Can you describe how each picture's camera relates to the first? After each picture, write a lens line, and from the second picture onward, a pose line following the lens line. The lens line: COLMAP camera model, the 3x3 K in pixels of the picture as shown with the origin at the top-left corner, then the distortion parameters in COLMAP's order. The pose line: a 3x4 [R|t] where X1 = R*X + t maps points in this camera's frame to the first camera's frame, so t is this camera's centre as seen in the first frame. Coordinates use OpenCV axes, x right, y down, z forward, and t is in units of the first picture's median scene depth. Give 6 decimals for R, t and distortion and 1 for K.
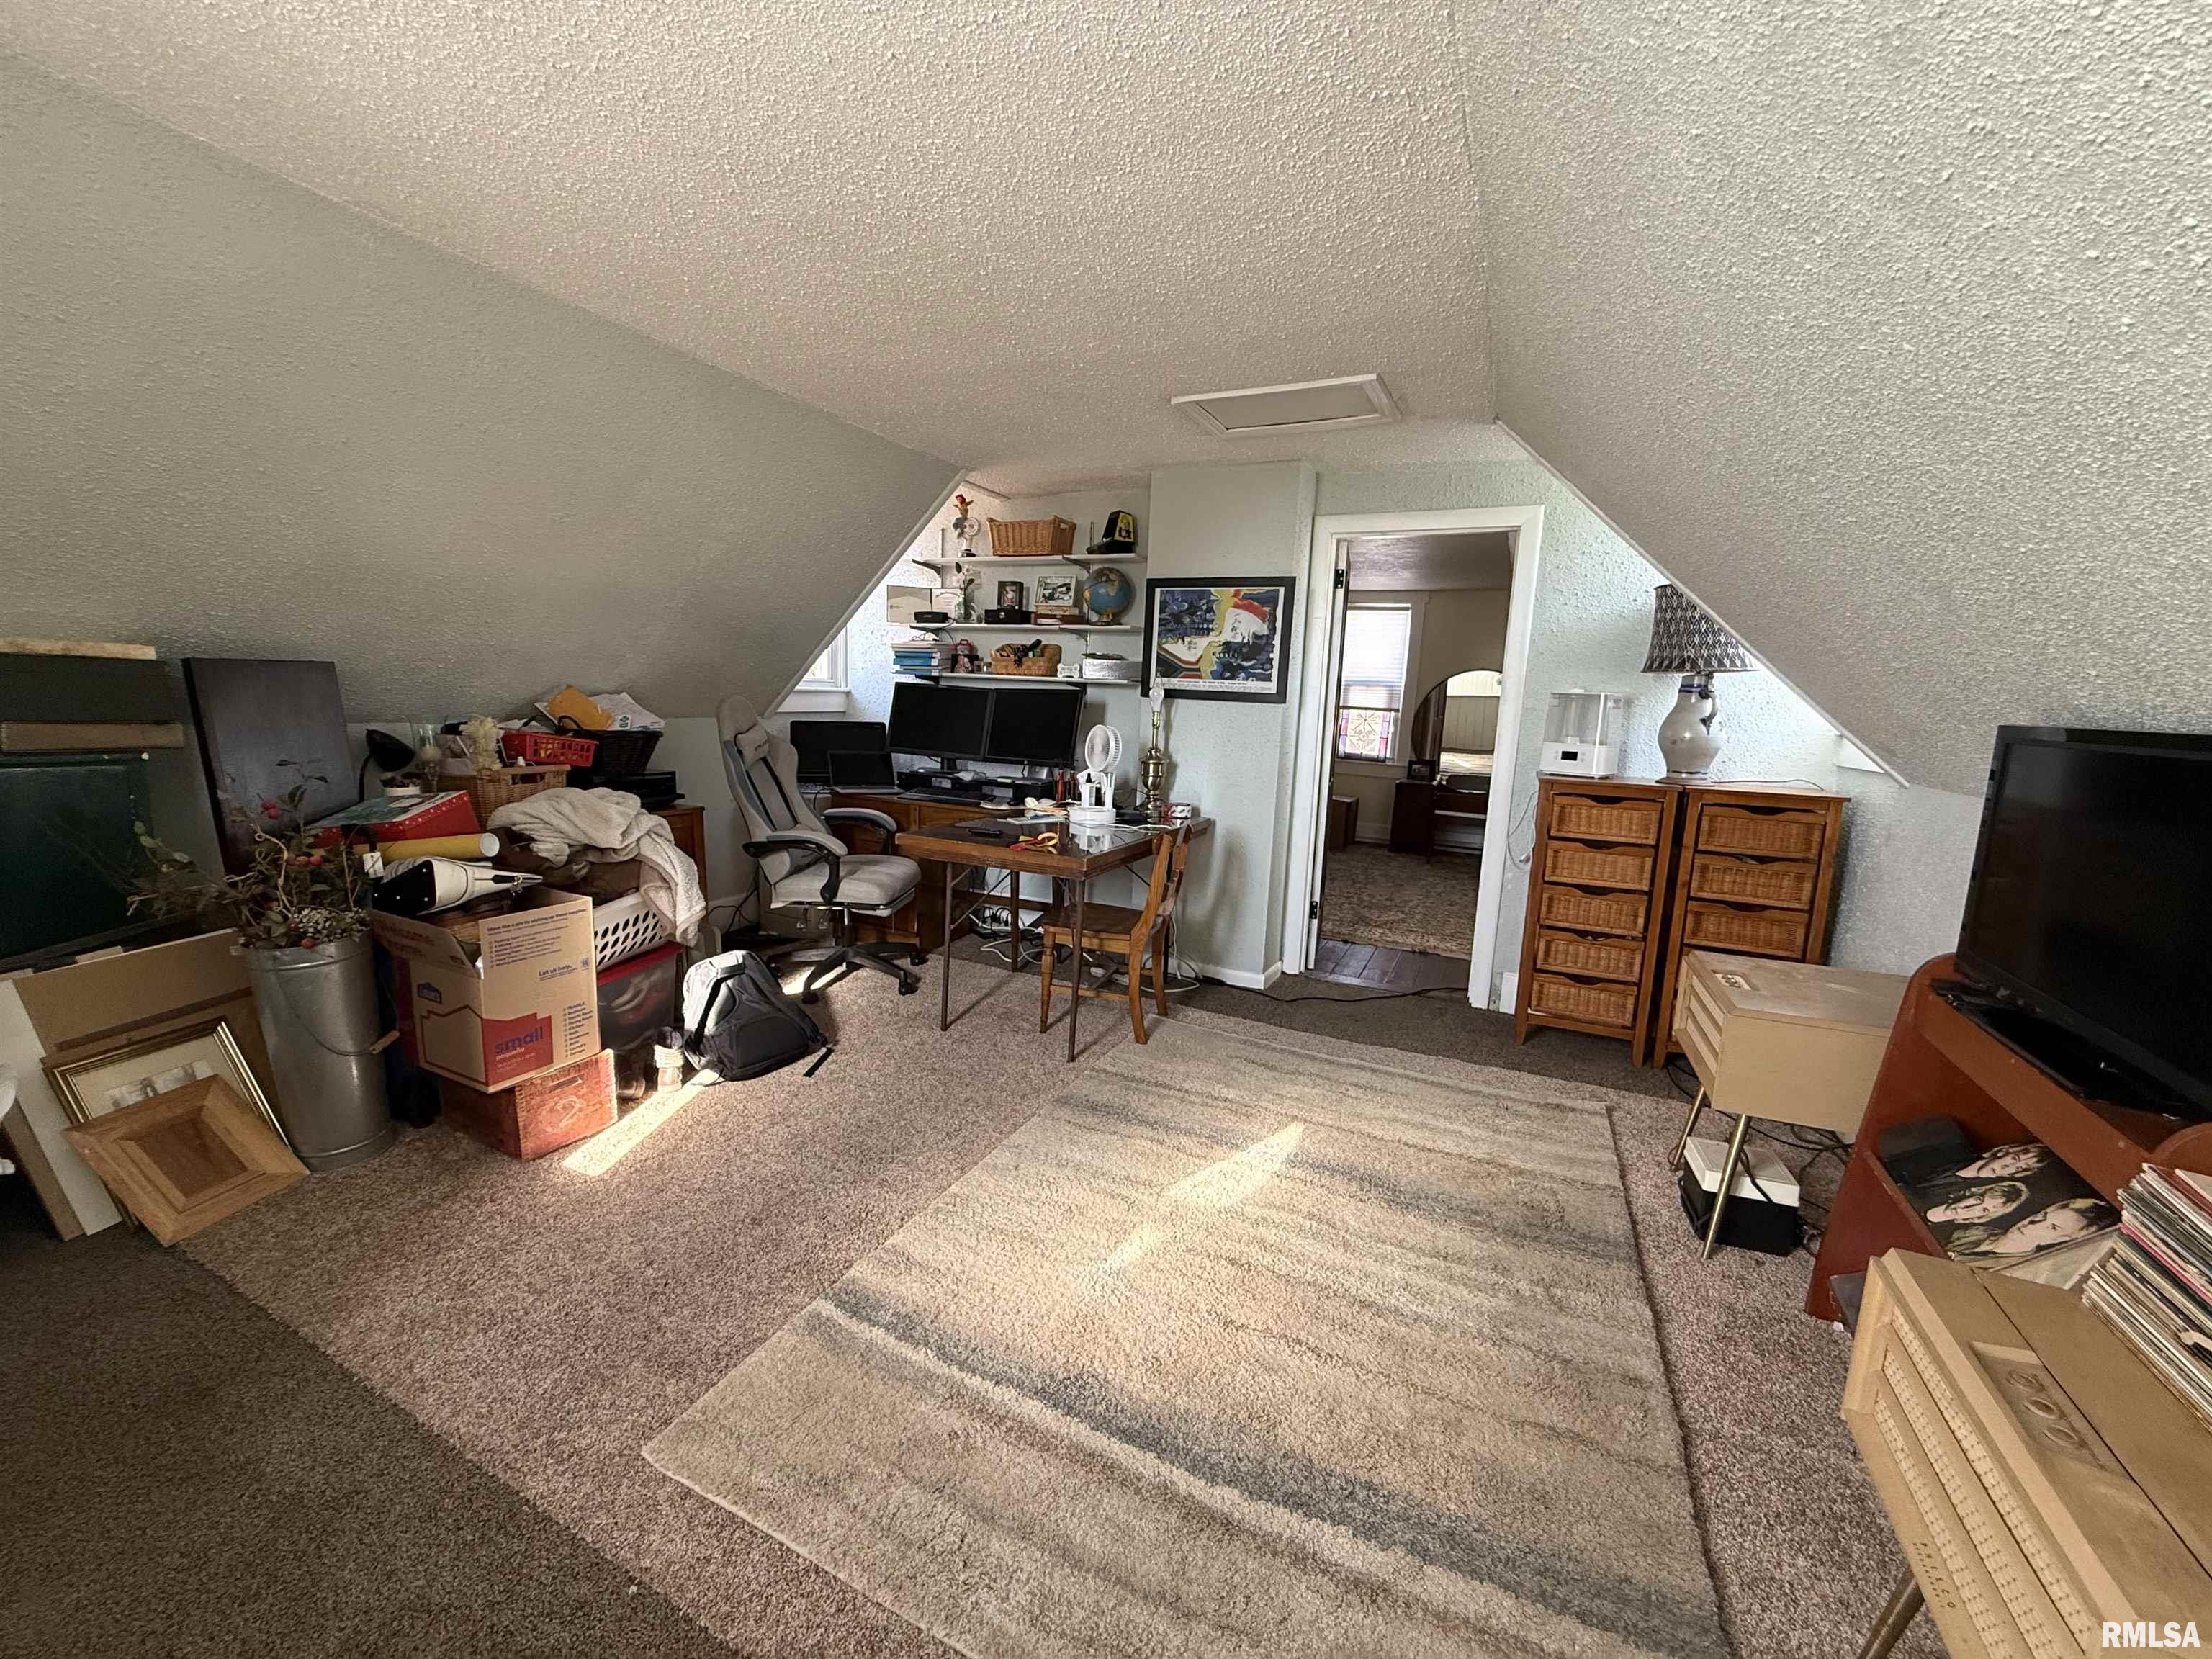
lens RADIAL K [[882.1, 0, 1102.6], [0, 882.1, 828.4], [0, 0, 1]] dist [-0.000707, -0.000137]
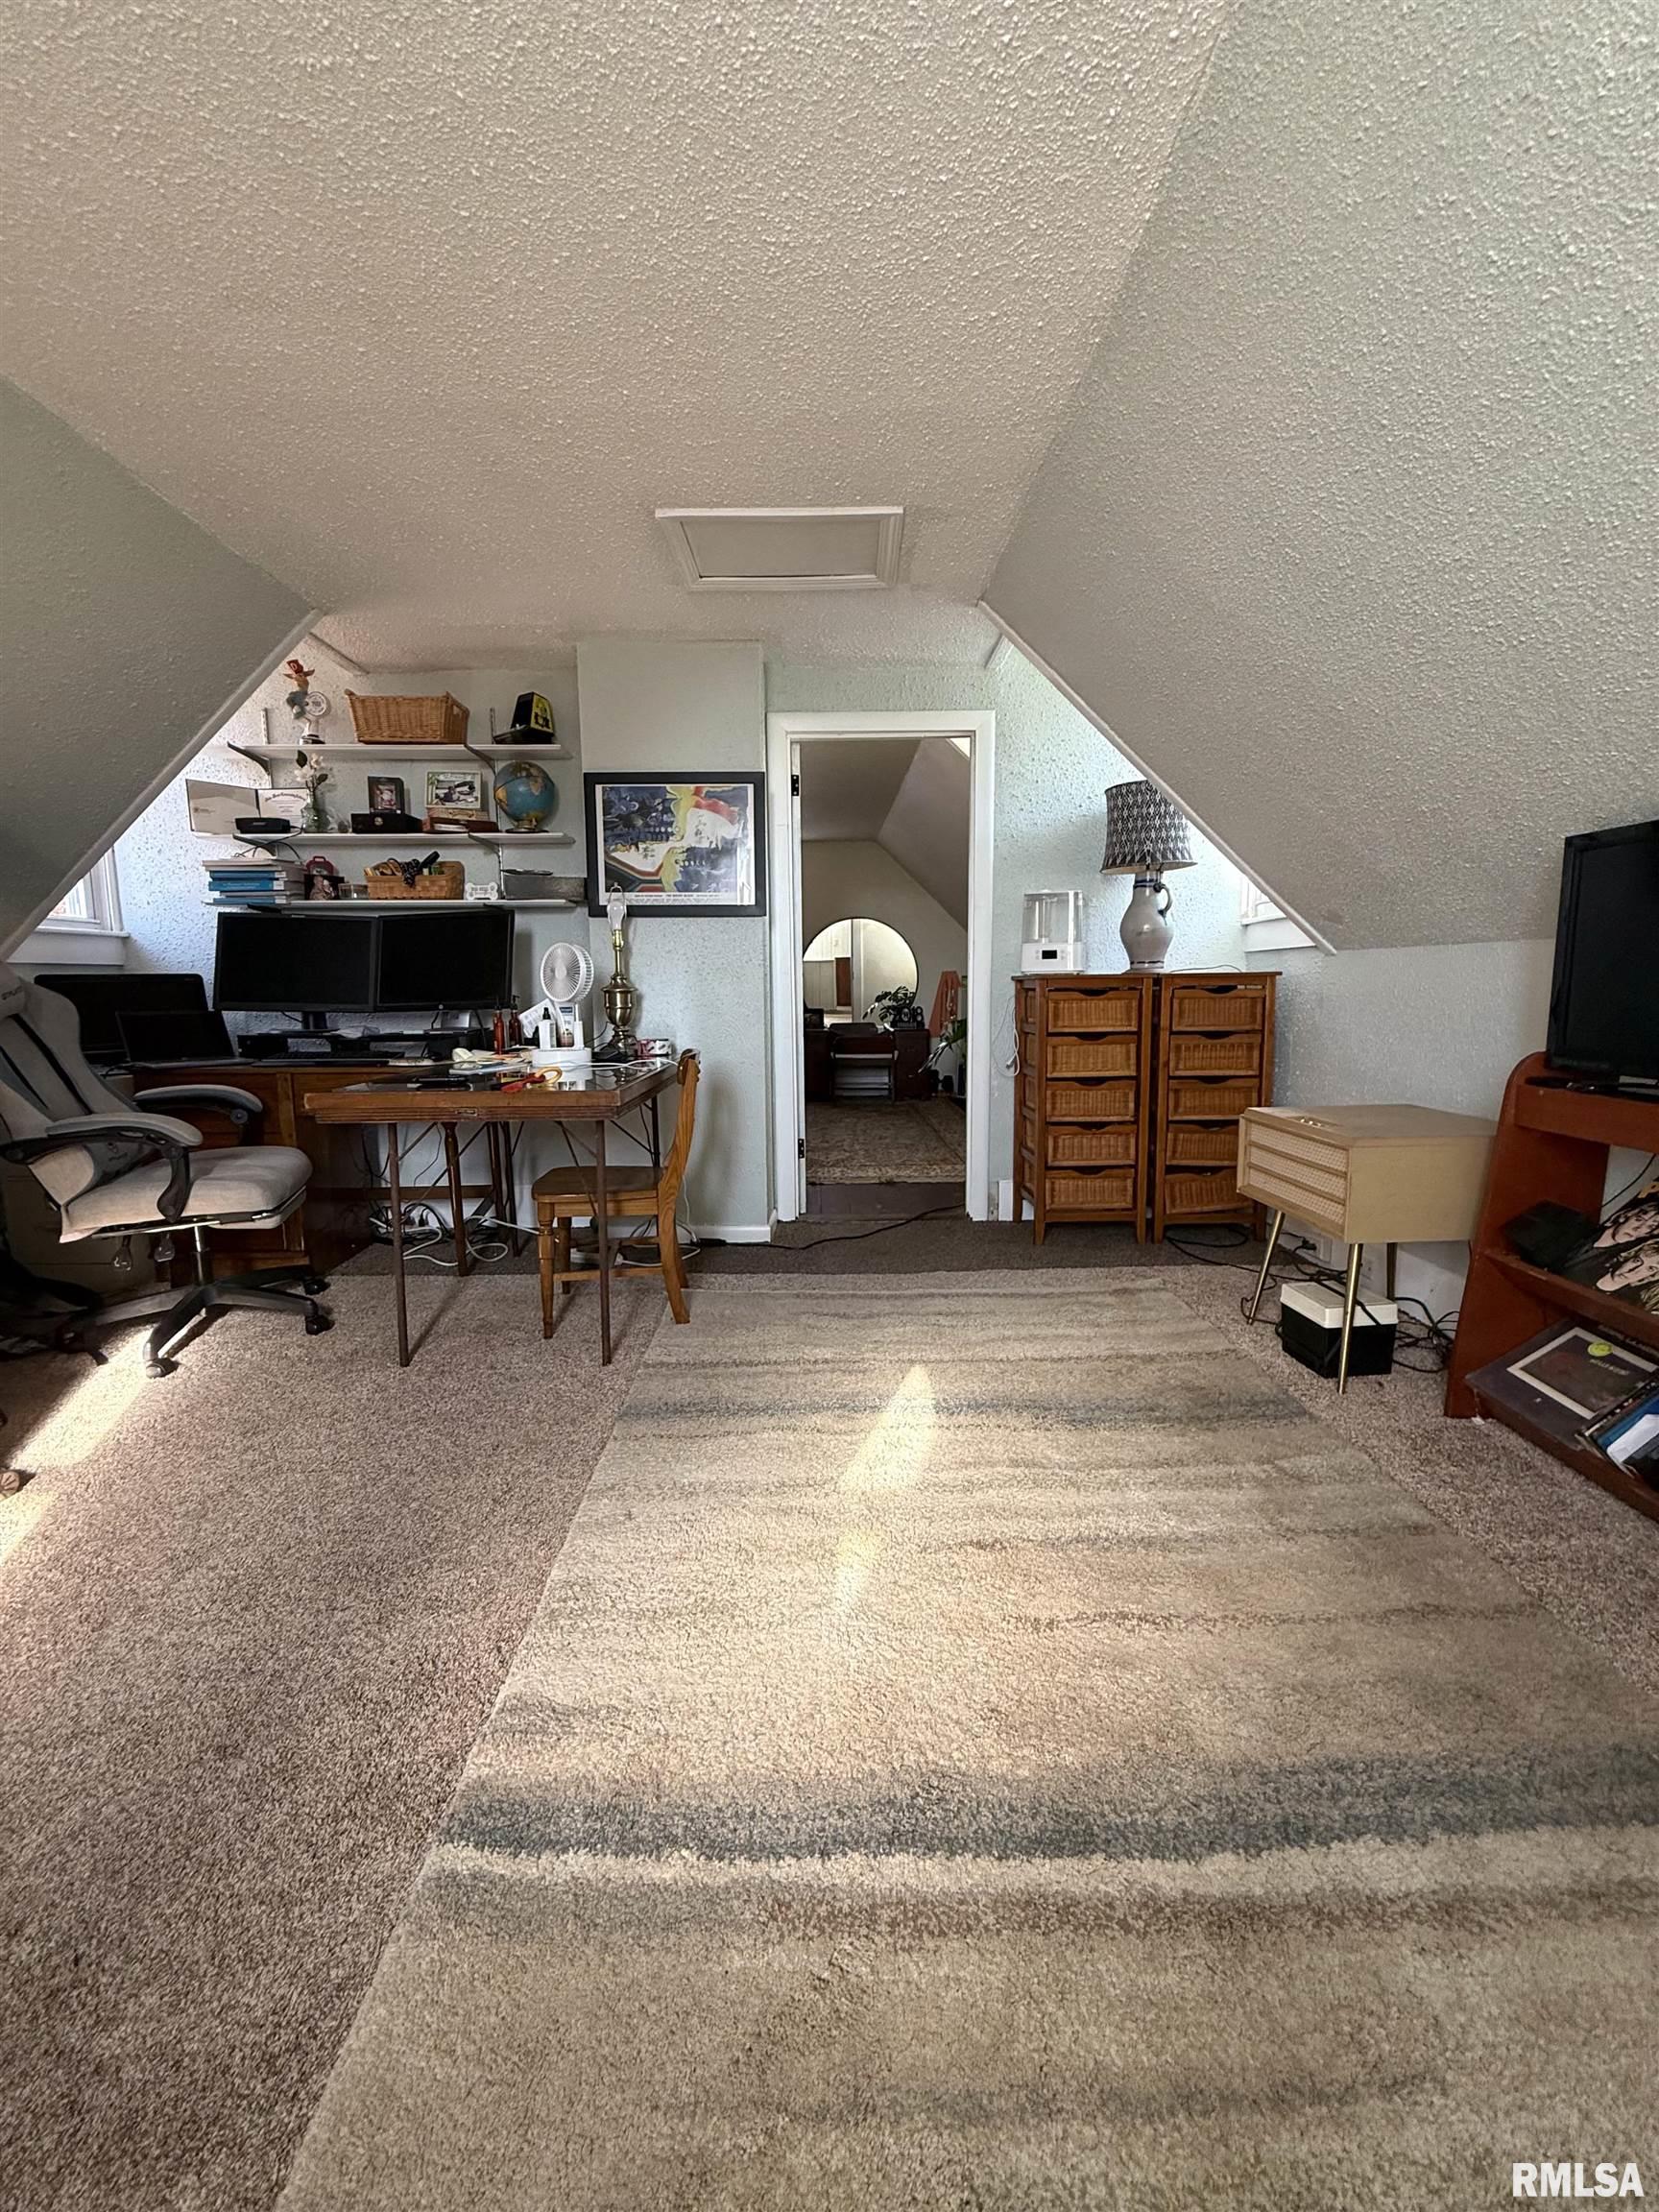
lens RADIAL K [[882.1, 0, 827.2], [0, 882.1, 1099.3], [0, 0, 1]] dist [-0.000707, -0.000137]
pose [[0.896983, -0.104742, 0.429477, -0.164254], [0.112123, 0.993661, 0.008162, 0.049466], [-0.427609, 0.040833, 0.903041, 0.210686]]
